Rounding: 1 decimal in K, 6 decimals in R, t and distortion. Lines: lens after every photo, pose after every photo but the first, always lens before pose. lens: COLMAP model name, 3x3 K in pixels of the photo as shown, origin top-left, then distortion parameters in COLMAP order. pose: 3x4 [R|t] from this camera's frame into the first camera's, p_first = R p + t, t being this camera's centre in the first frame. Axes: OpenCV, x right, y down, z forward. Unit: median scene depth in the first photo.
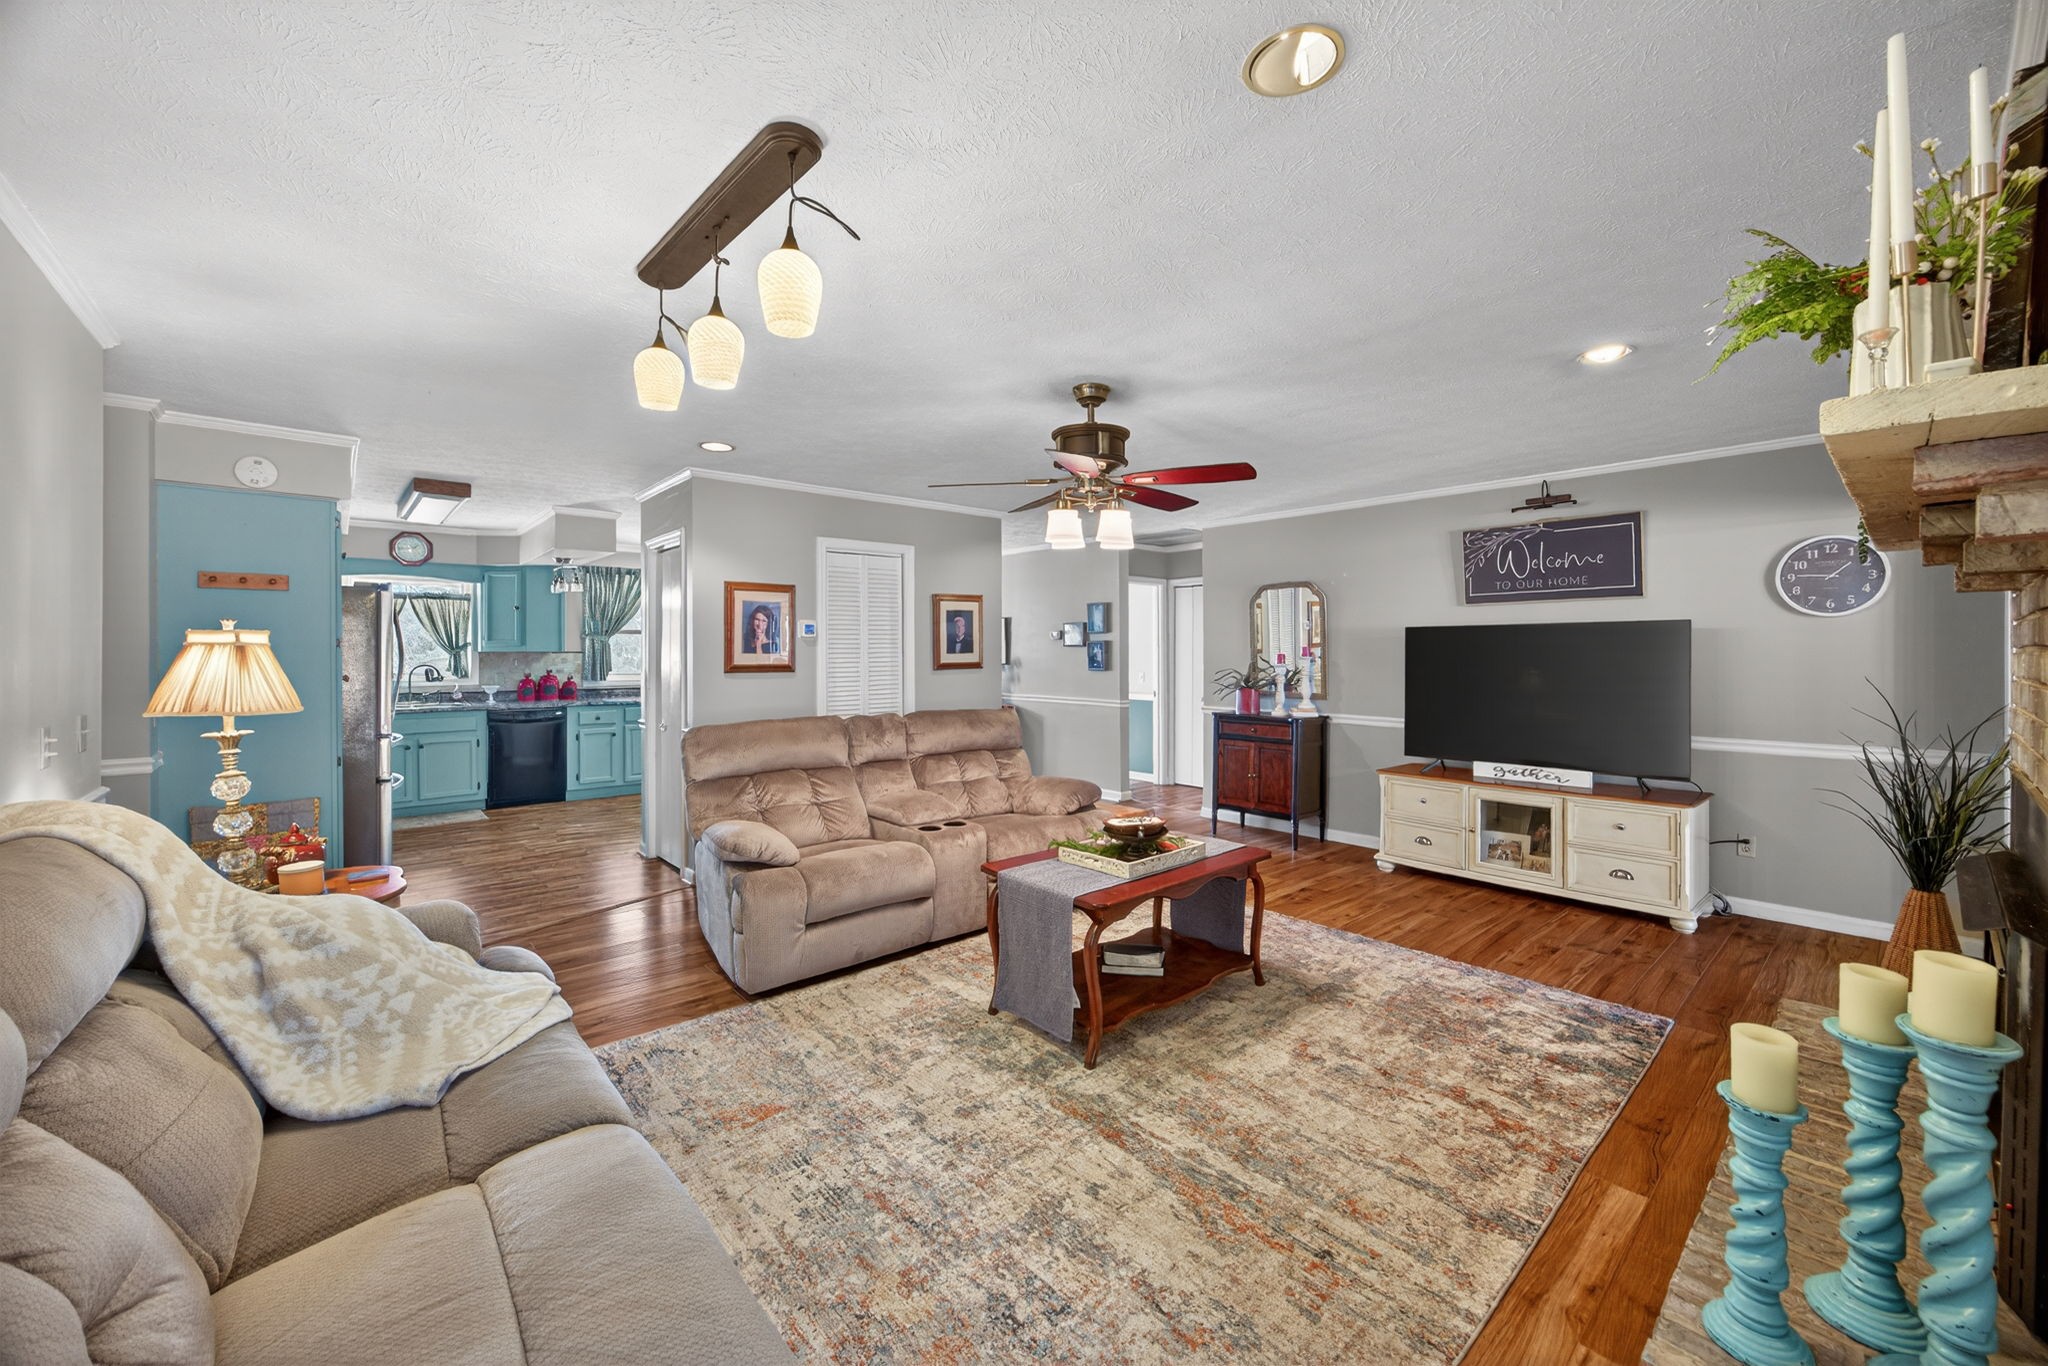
lens RADIAL K [[808.0, 0, 1038.1], [0, 808.0, 651.7], [0, 0, 1]] dist [-0.014744, 0.001041]
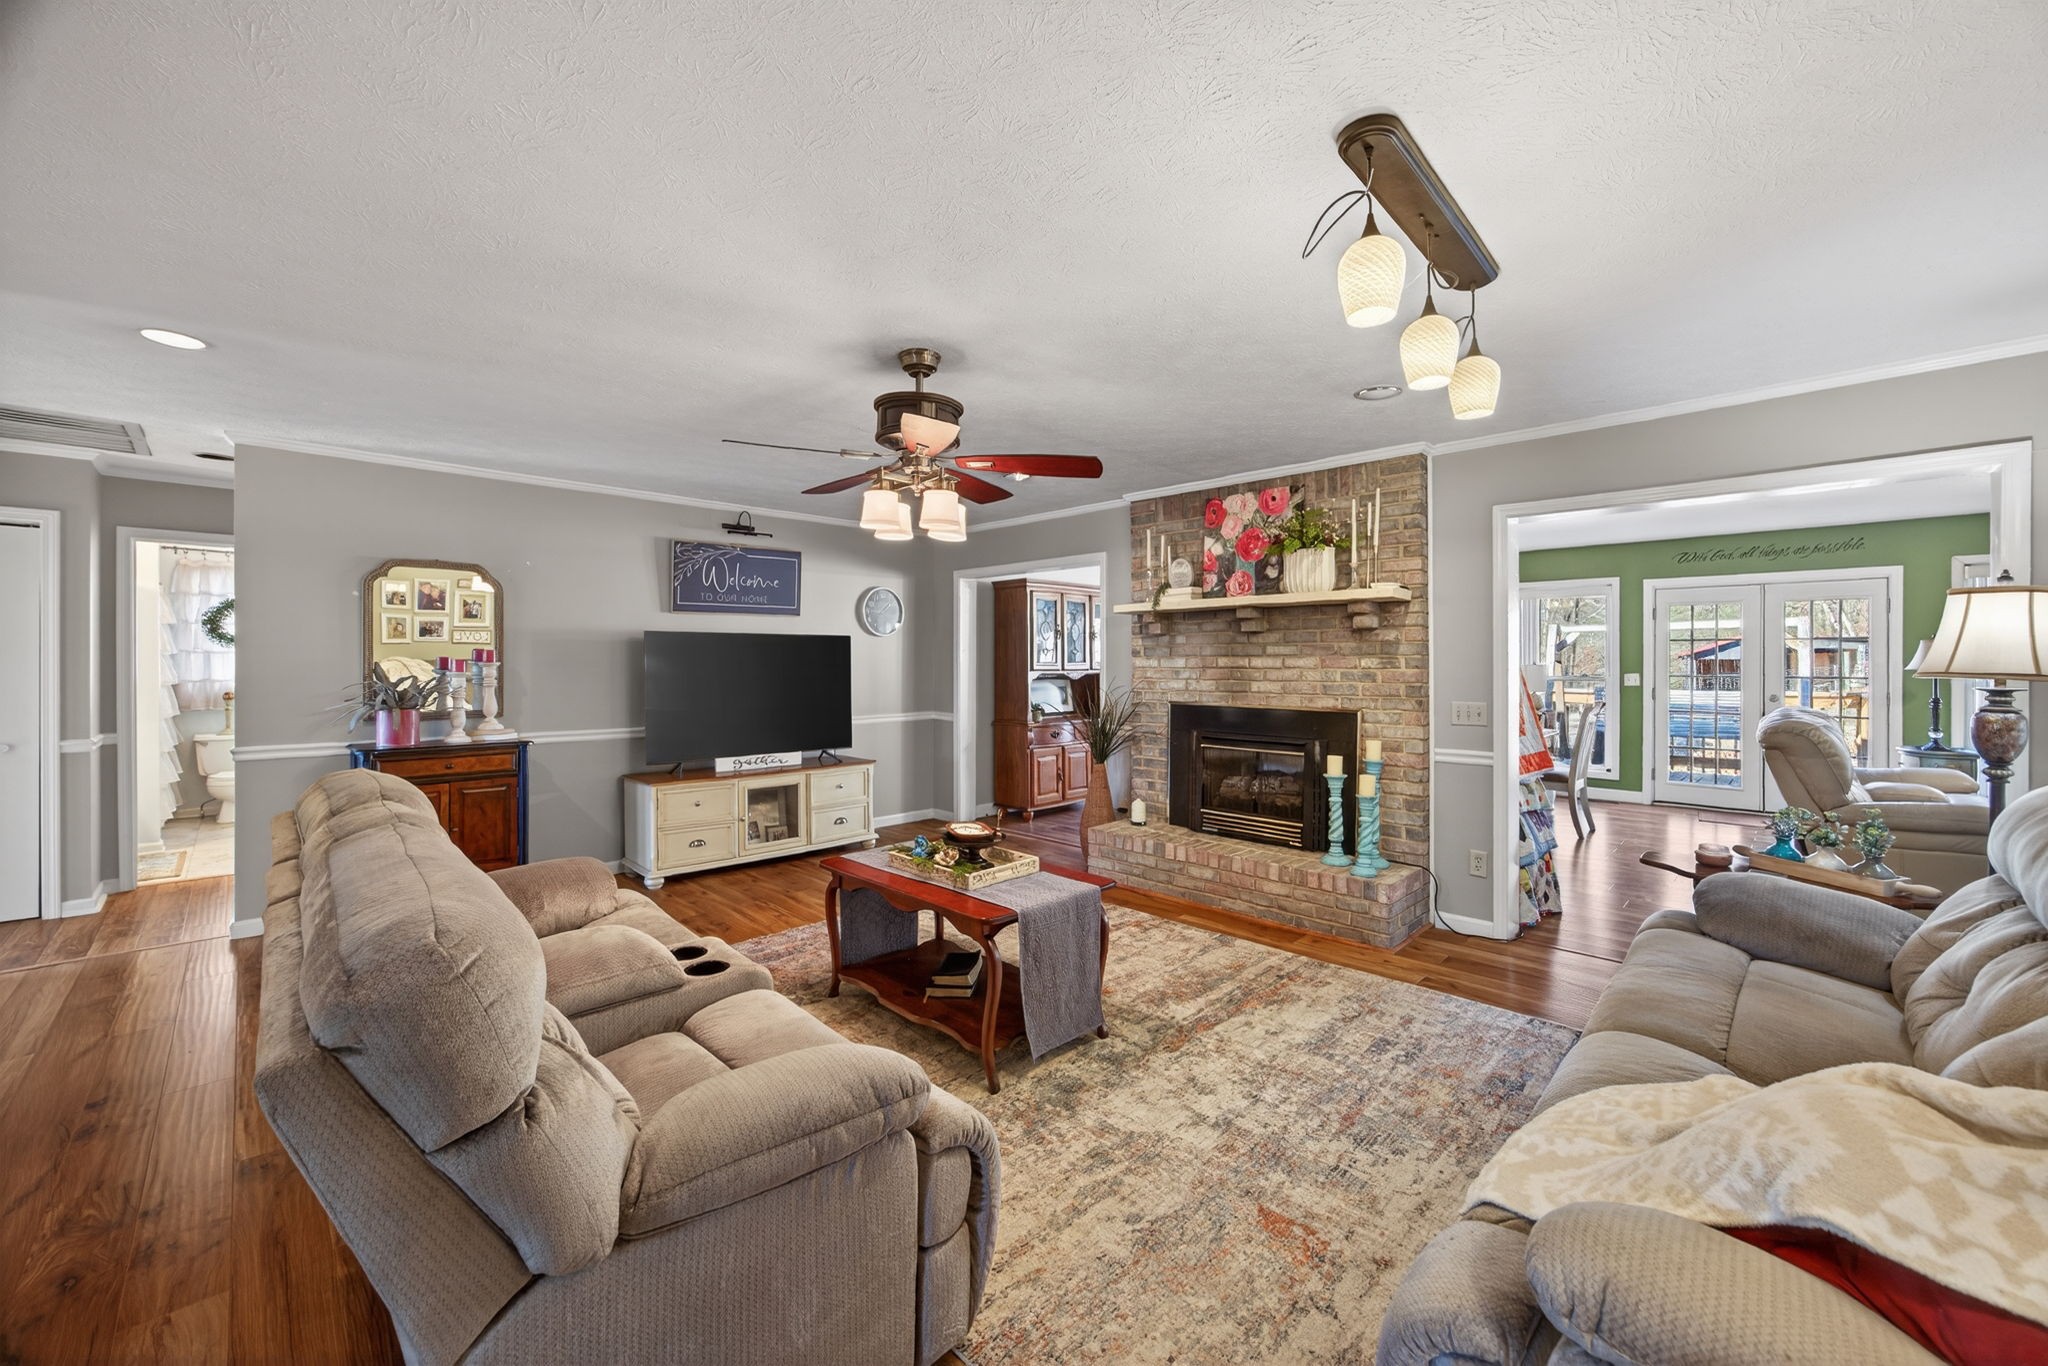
lens RADIAL K [[808.0, 0, 1029.3], [0, 808.0, 671.0], [0, 0, 1]] dist [-0.014744, 0.001041]
pose [[-0.075420, -0.009332, 0.997108, -0.946803], [-0.004048, 0.999951, 0.009053, 0.011980], [-0.997144, -0.003353, -0.075454, 1.110030]]
